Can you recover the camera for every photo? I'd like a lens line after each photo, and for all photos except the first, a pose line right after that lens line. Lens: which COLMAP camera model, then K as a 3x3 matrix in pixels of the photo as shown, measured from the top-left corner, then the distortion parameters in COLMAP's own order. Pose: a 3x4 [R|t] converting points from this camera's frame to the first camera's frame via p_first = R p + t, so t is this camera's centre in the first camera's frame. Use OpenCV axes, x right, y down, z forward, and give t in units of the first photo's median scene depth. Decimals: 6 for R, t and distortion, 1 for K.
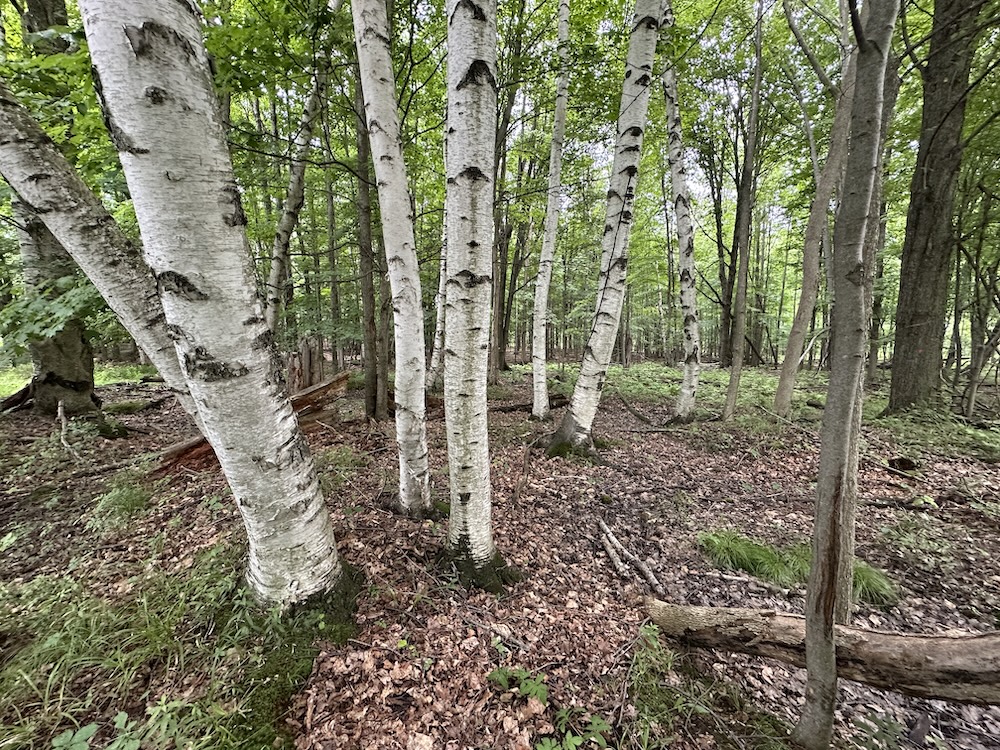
lens RADIAL K [[396.8, 0, 500.3], [0, 396.8, 374.4], [0, 0, 1]] dist [0.000730, 0.000039]
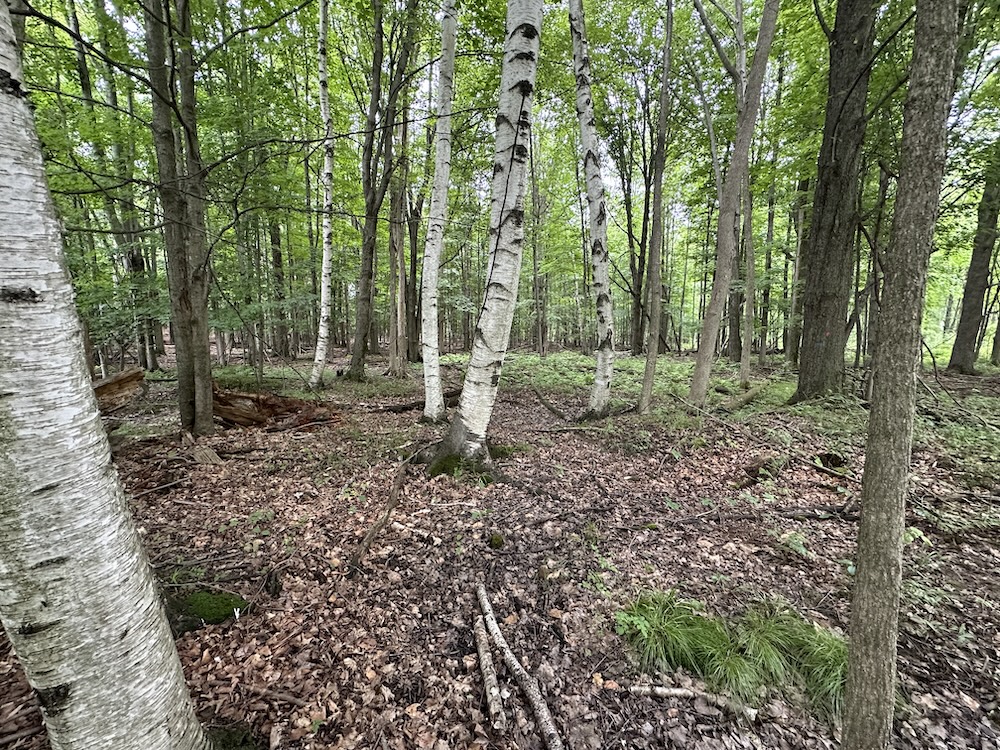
lens RADIAL K [[396.8, 0, 500.4], [0, 396.8, 374.0], [0, 0, 1]] dist [0.000730, 0.000039]
pose [[0.982217, -0.024550, 0.186138, 0.118887], [0.020452, 0.999505, 0.023904, -0.000963], [-0.186633, -0.019672, 0.982233, 0.241183]]
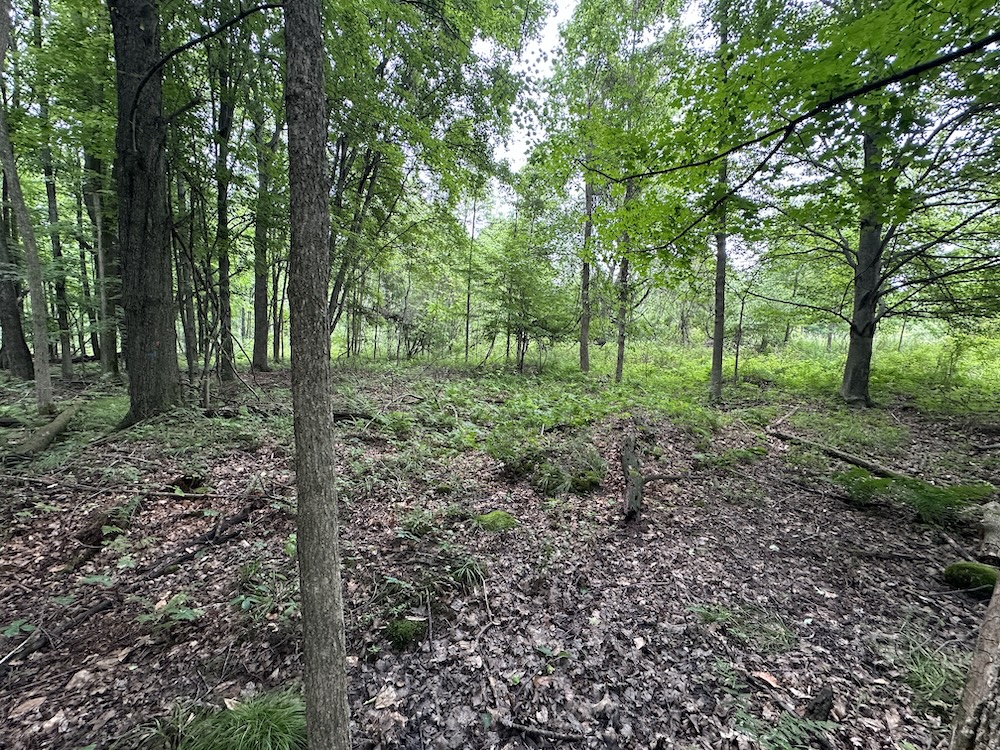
lens RADIAL K [[396.8, 0, 500.8], [0, 396.8, 374.8], [0, 0, 1]] dist [0.000730, 0.000039]
pose [[-0.035475, -0.091165, 0.995204, 0.181298], [0.069198, 0.993216, 0.093449, -0.021510], [-0.996972, 0.072181, -0.028926, 0.327370]]
